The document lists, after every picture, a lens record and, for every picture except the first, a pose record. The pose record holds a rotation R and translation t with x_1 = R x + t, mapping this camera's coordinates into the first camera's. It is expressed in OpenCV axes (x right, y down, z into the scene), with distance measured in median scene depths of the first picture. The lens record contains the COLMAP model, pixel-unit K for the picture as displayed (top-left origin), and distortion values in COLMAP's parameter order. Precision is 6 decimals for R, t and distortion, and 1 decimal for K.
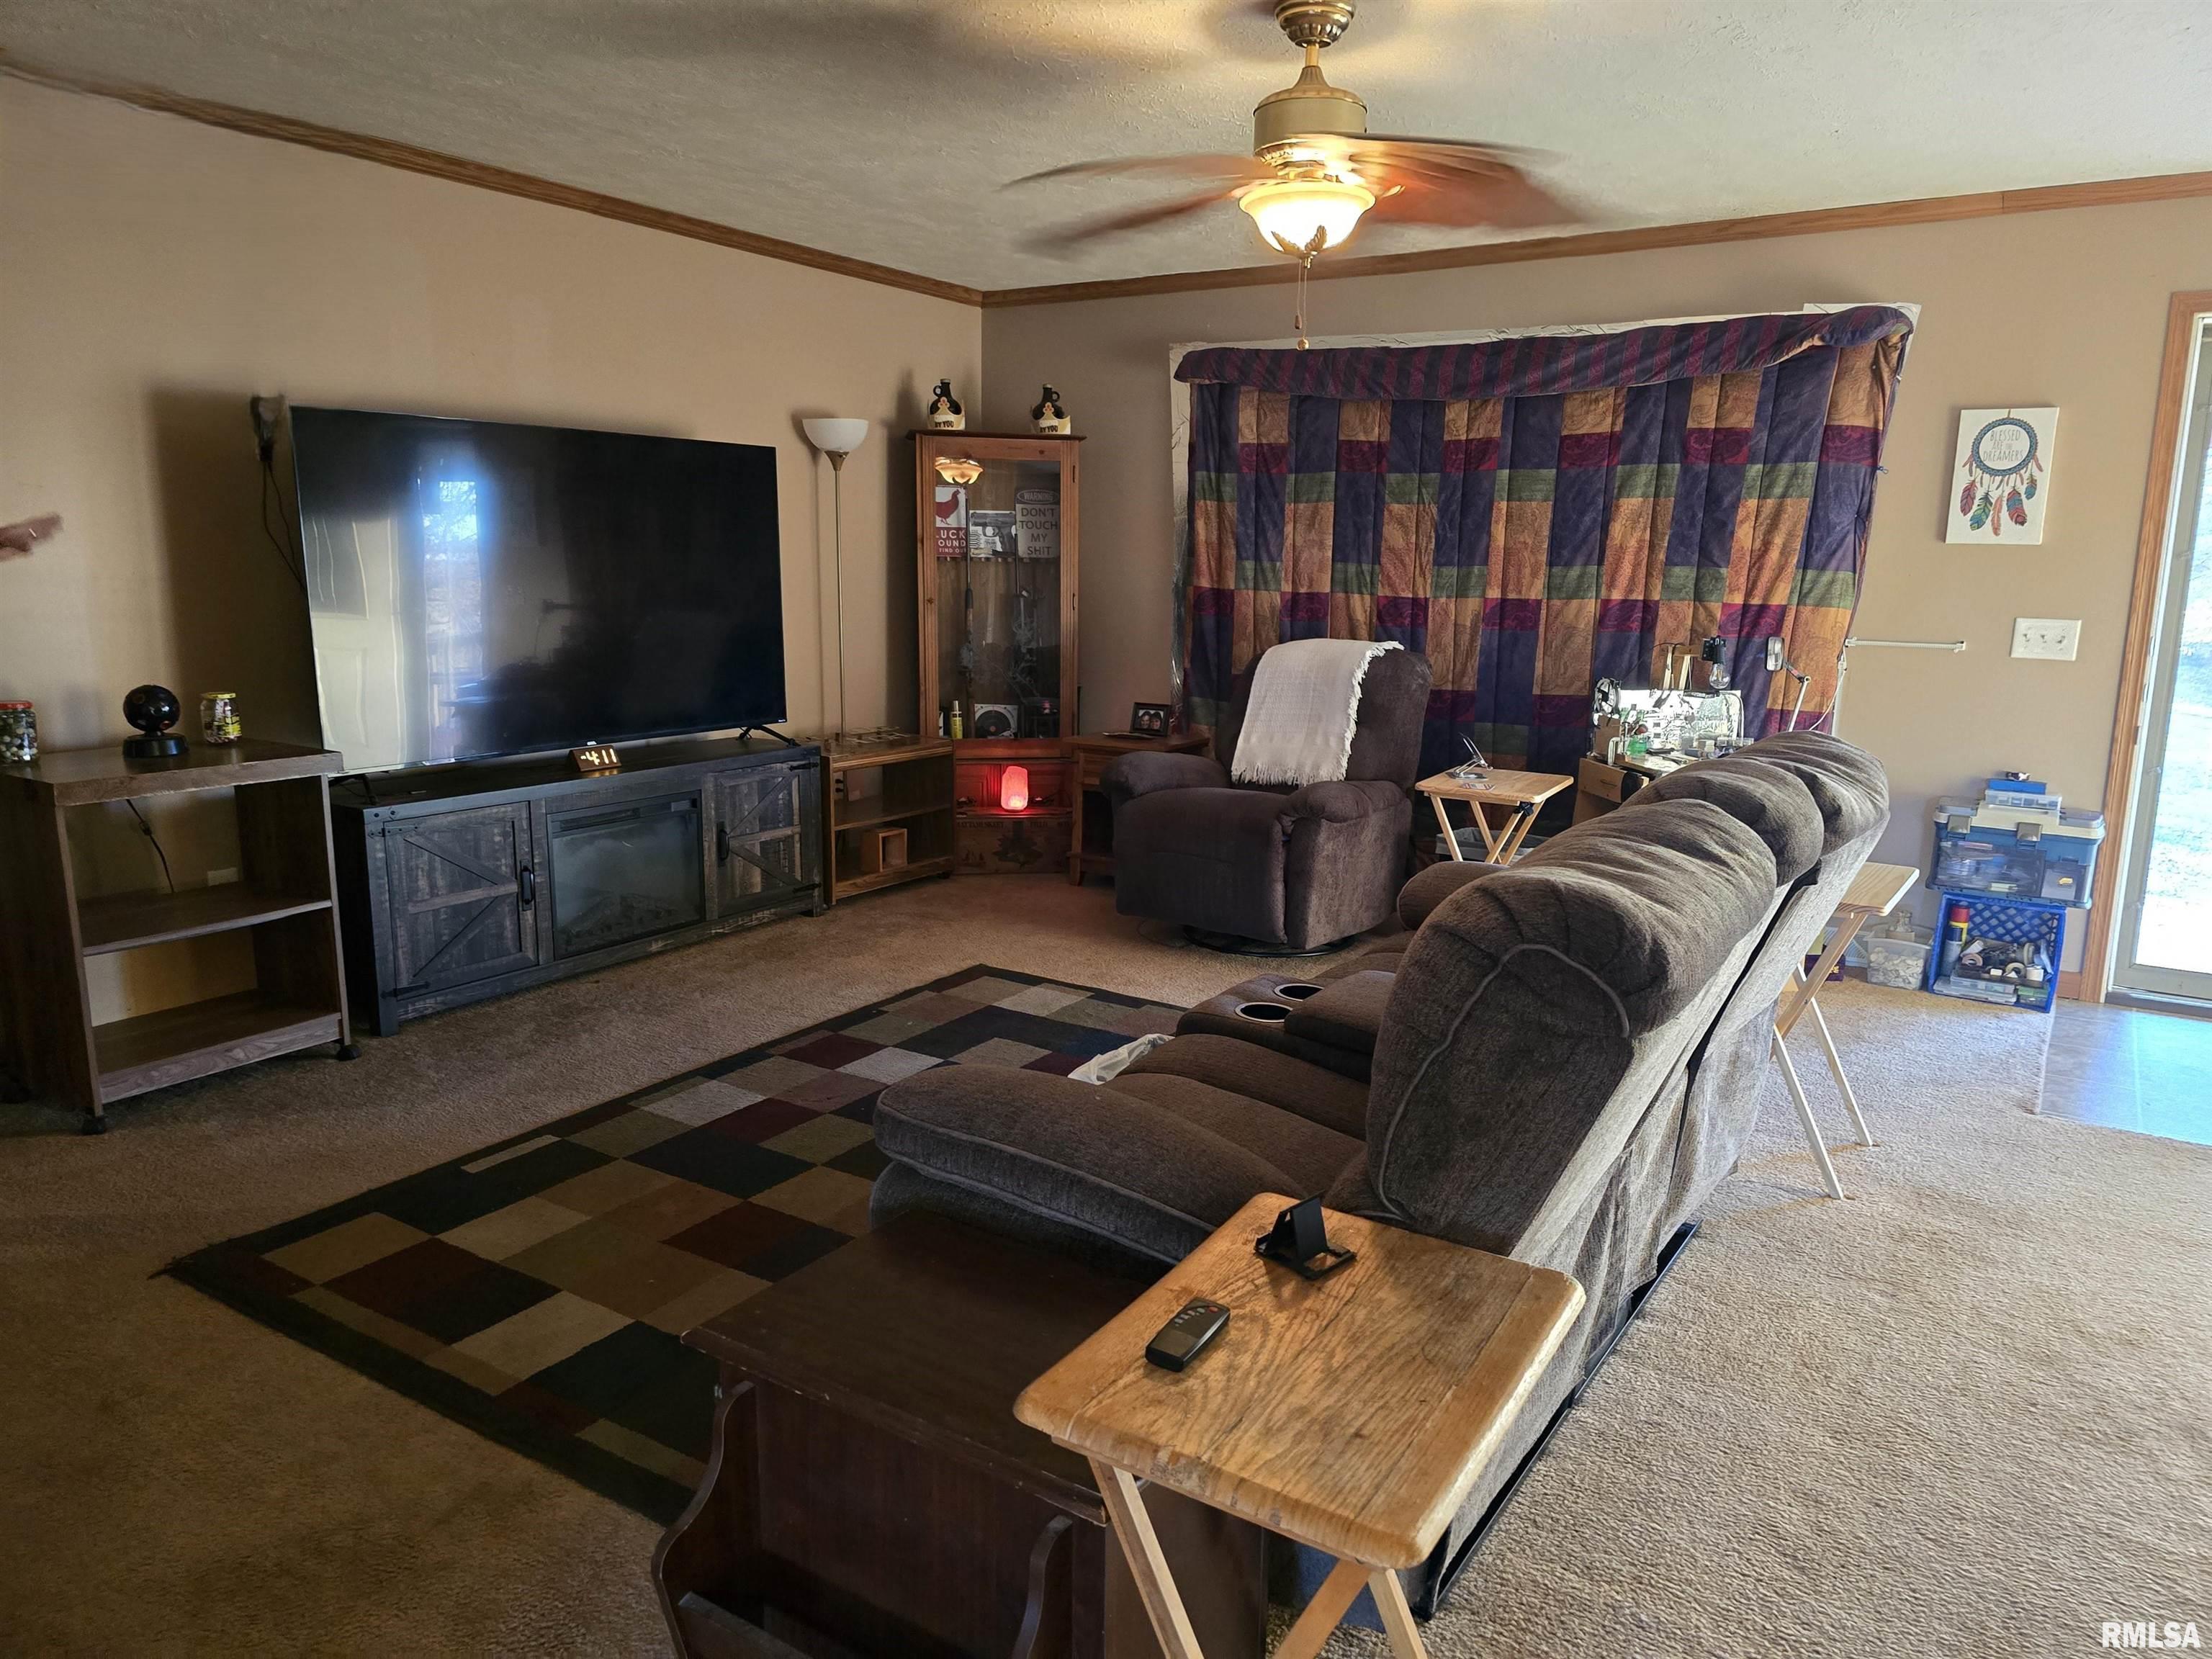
lens RADIAL K [[1496.8, 0, 1106.0], [0, 1496.8, 829.5], [0, 0, 1]] dist [0.052201, -0.051088]
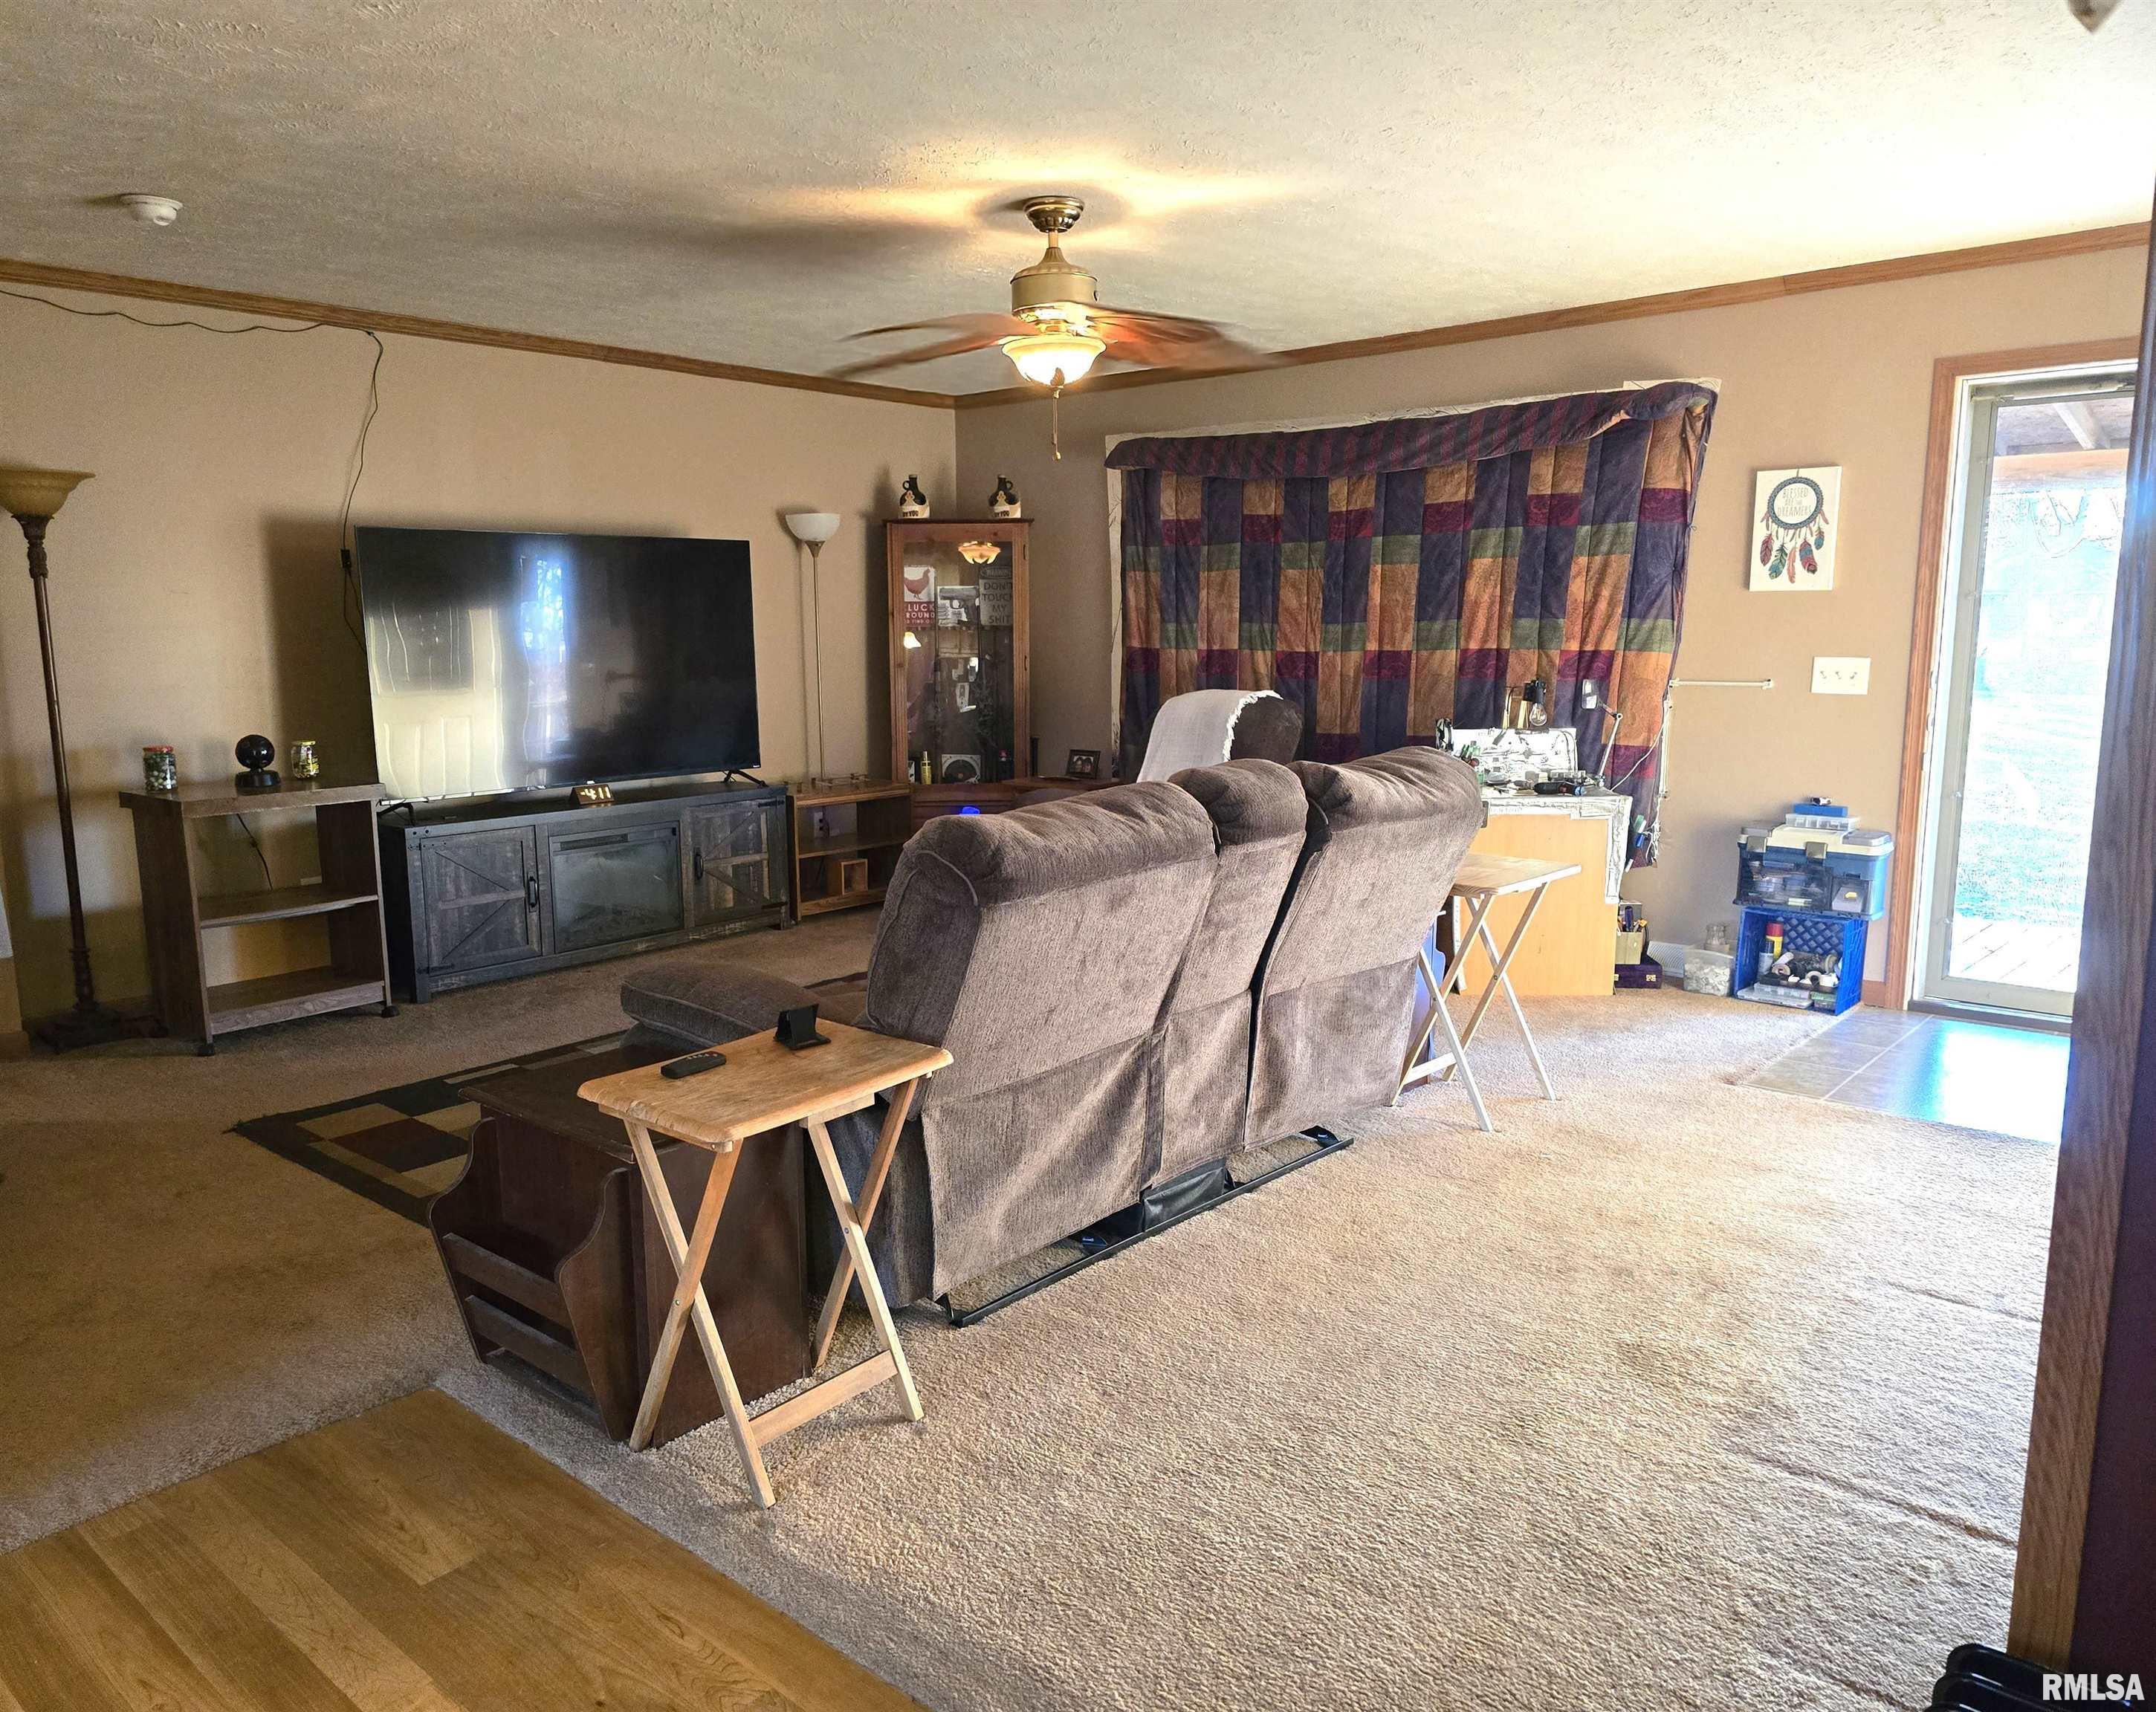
lens RADIAL K [[1547.7, 0, 992.2], [0, 1547.7, 854.6], [0, 0, 1]] dist [0.069787, -0.085122]
pose [[0.985342, -0.000717, -0.170588, 0.198713], [-0.005006, 0.999439, -0.033116, 0.042027], [0.170516, 0.033484, 0.984786, -0.204752]]
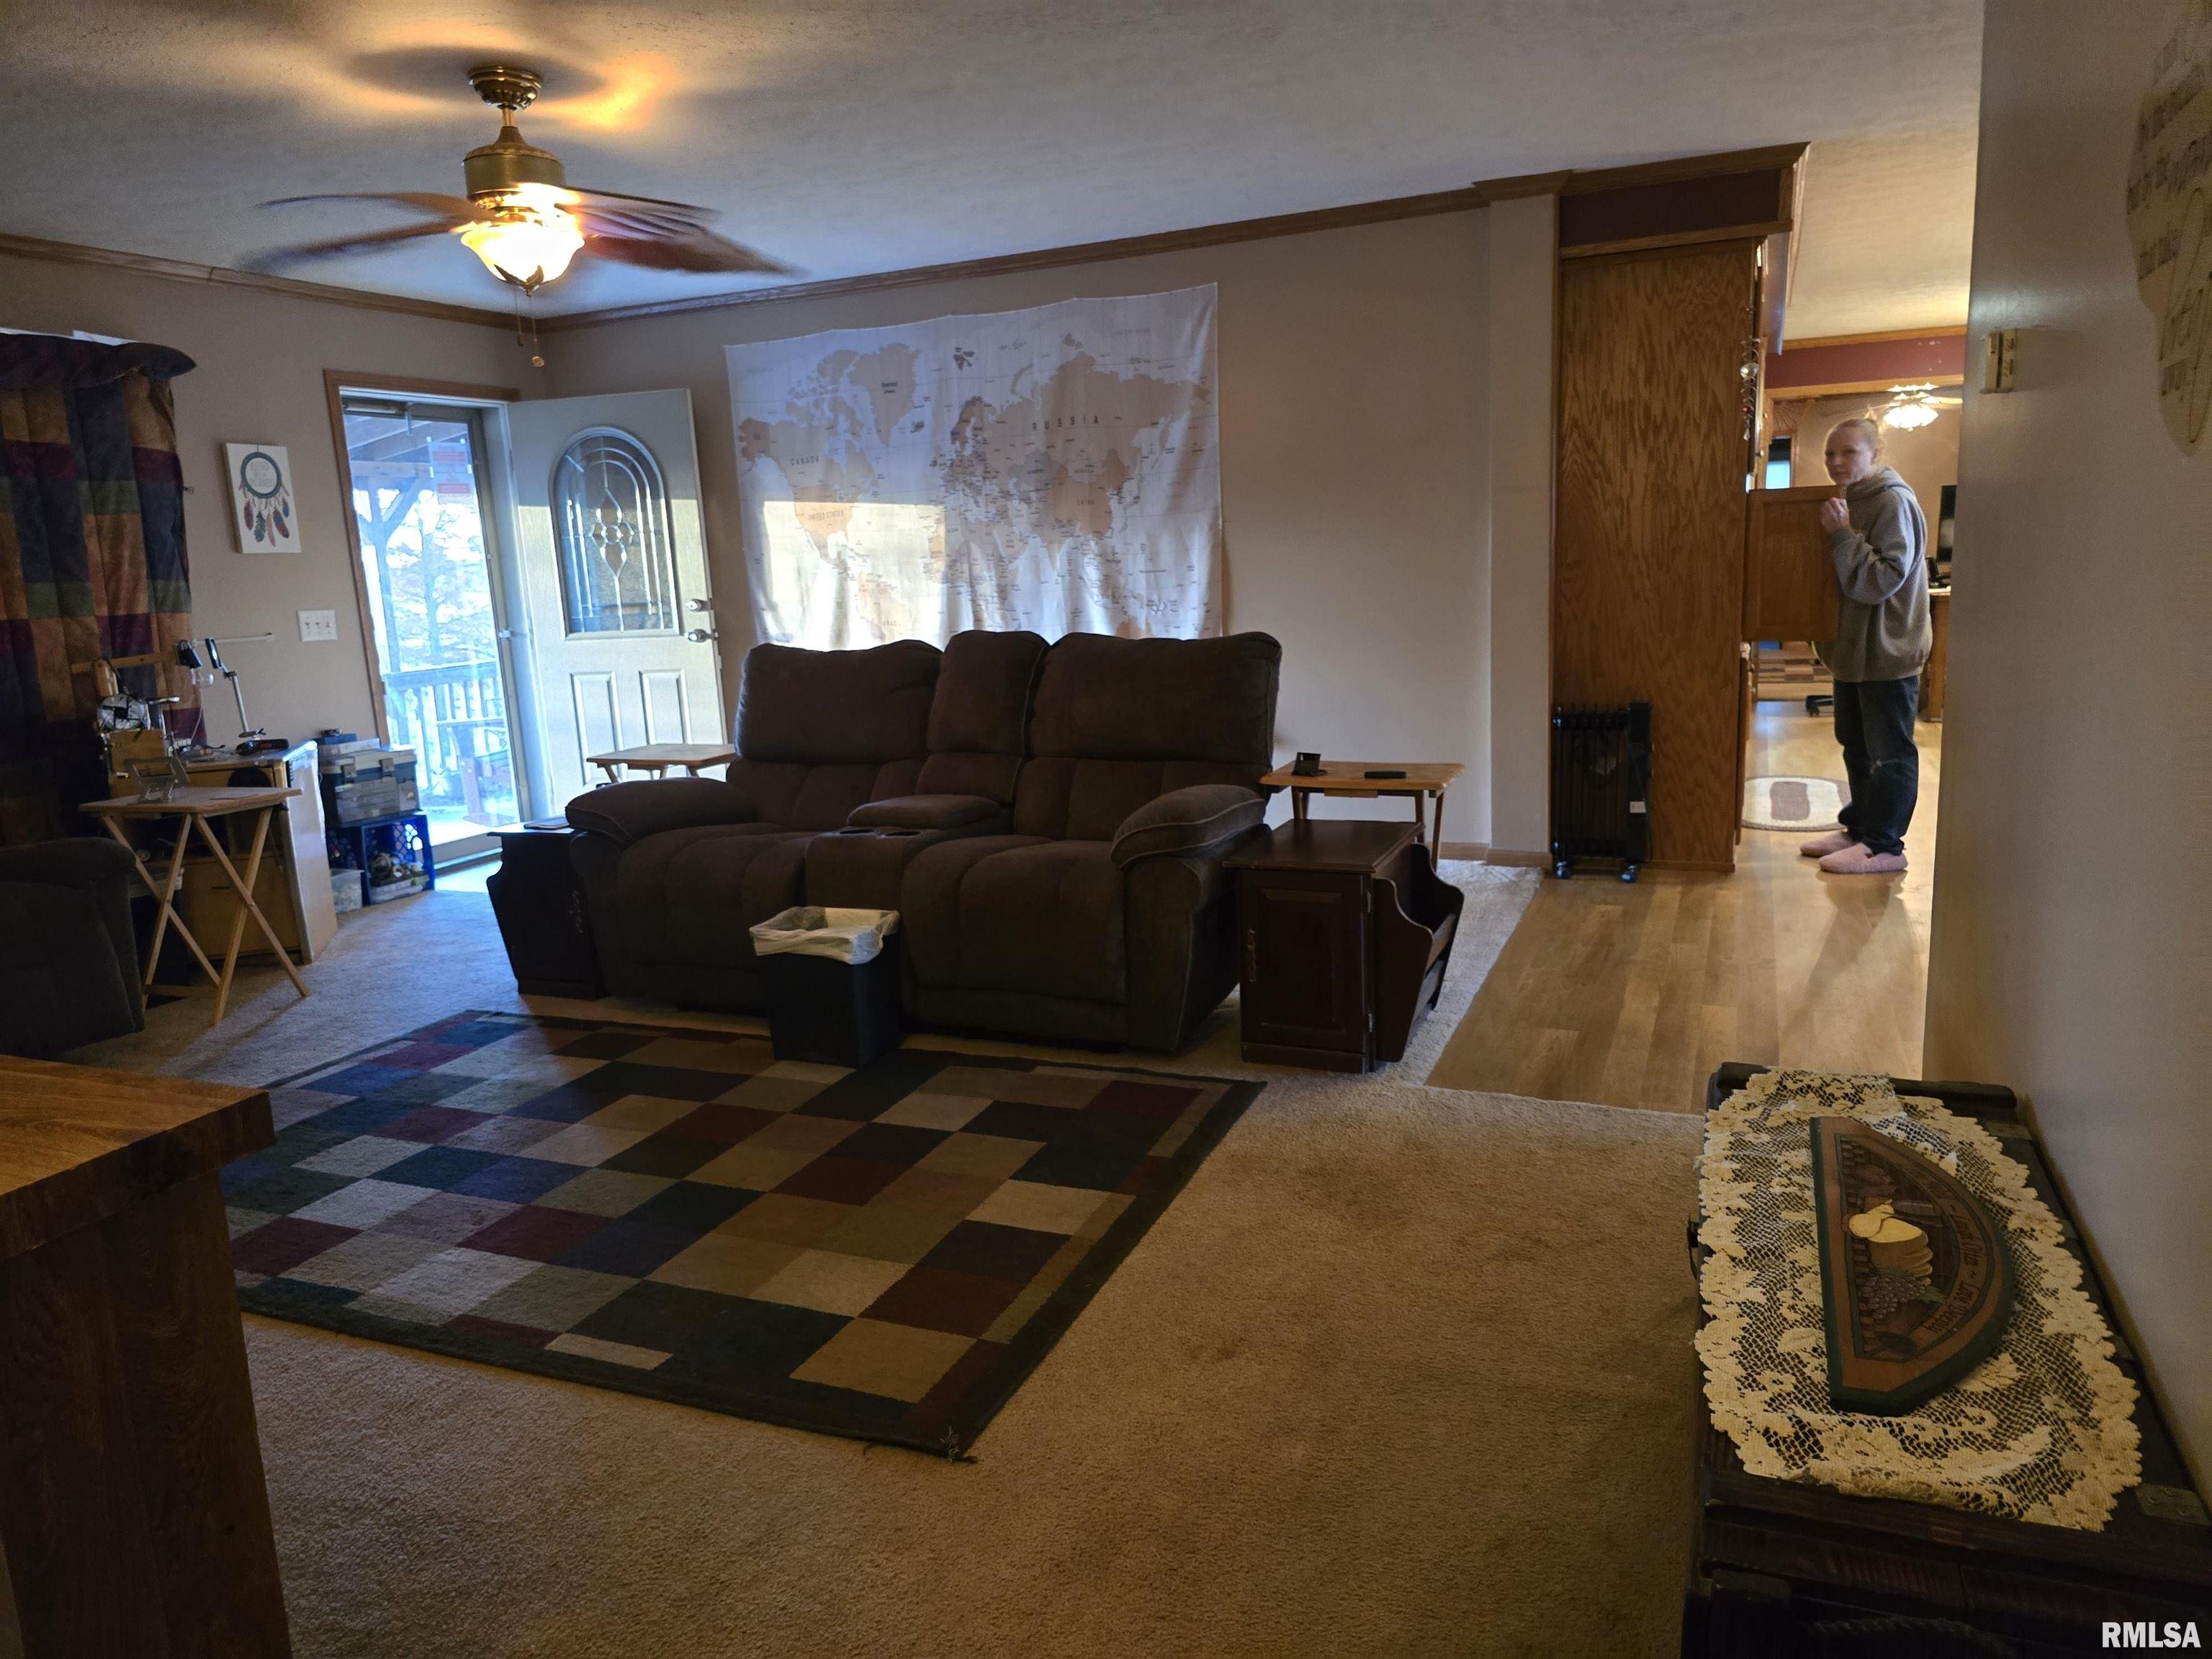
lens RADIAL K [[1496.8, 0, 1106.0], [0, 1496.8, 829.5], [0, 0, 1]] dist [0.052201, -0.051088]
pose [[-0.175005, -0.187110, 0.966625, -0.743809], [0.219857, 0.949558, 0.223611, -0.095747], [-0.959706, 0.251652, -0.125040, 0.530048]]
